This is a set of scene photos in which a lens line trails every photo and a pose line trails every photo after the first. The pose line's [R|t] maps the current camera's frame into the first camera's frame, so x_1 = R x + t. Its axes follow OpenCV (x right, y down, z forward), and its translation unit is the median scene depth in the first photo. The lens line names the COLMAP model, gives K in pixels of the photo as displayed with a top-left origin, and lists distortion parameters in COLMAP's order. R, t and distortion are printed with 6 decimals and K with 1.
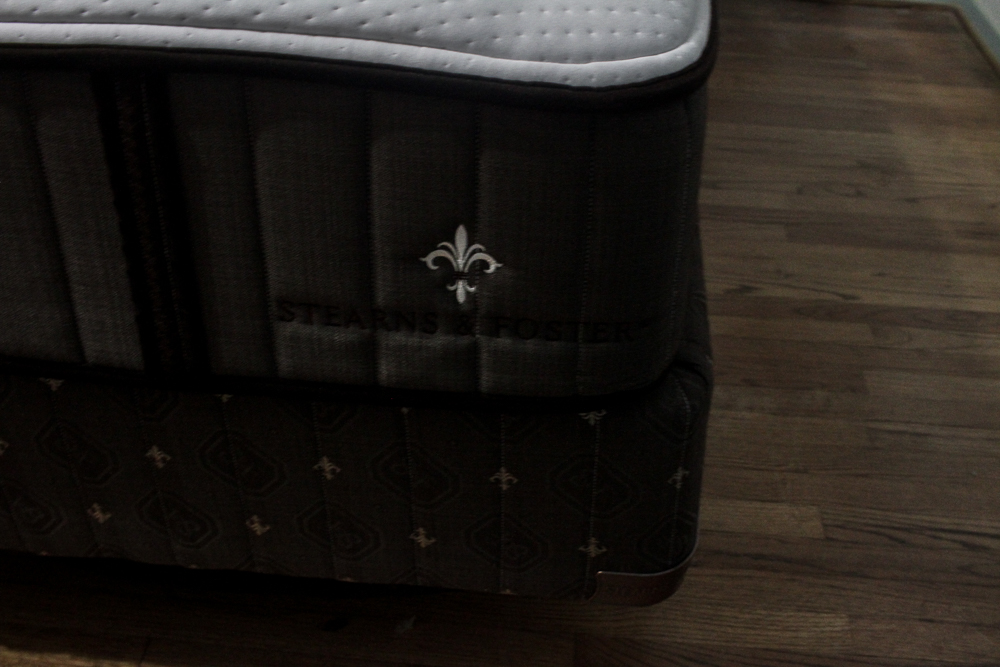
lens RADIAL K [[1120.2, 0, 501.0], [0, 1120.2, 337.3], [0, 0, 1]] dist [-0.098075, 0.000000]
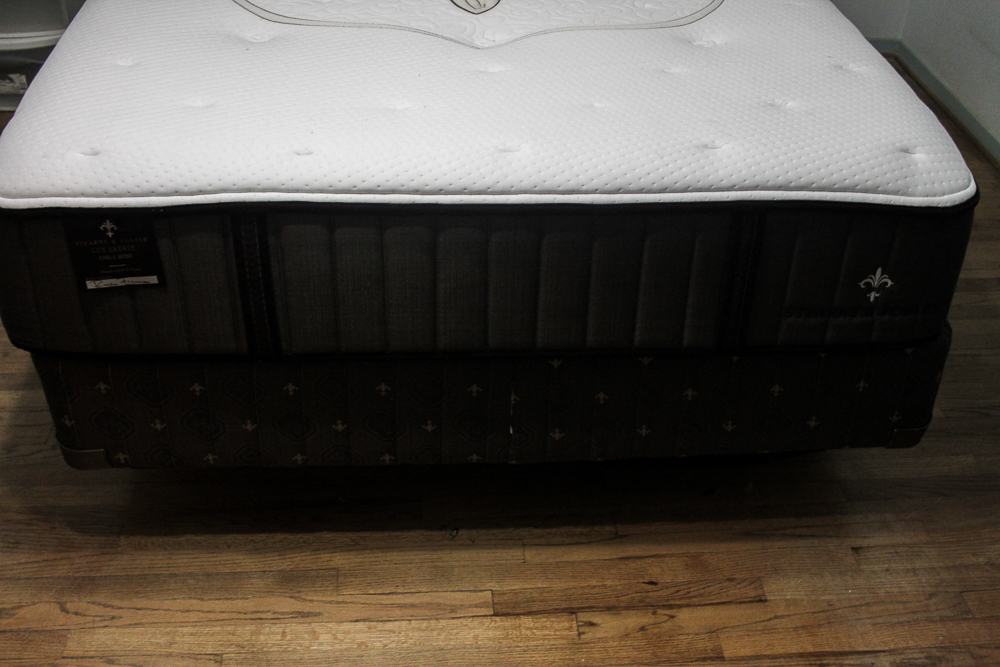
lens RADIAL K [[1120.2, 0, 502.6], [0, 1120.2, 338.8], [0, 0, 1]] dist [-0.098075, 0.000000]
pose [[0.985701, -0.093256, 0.140345, -1.084013], [0.091400, 0.995621, 0.019625, -0.068361], [-0.141561, -0.006517, 0.989908, -1.070131]]
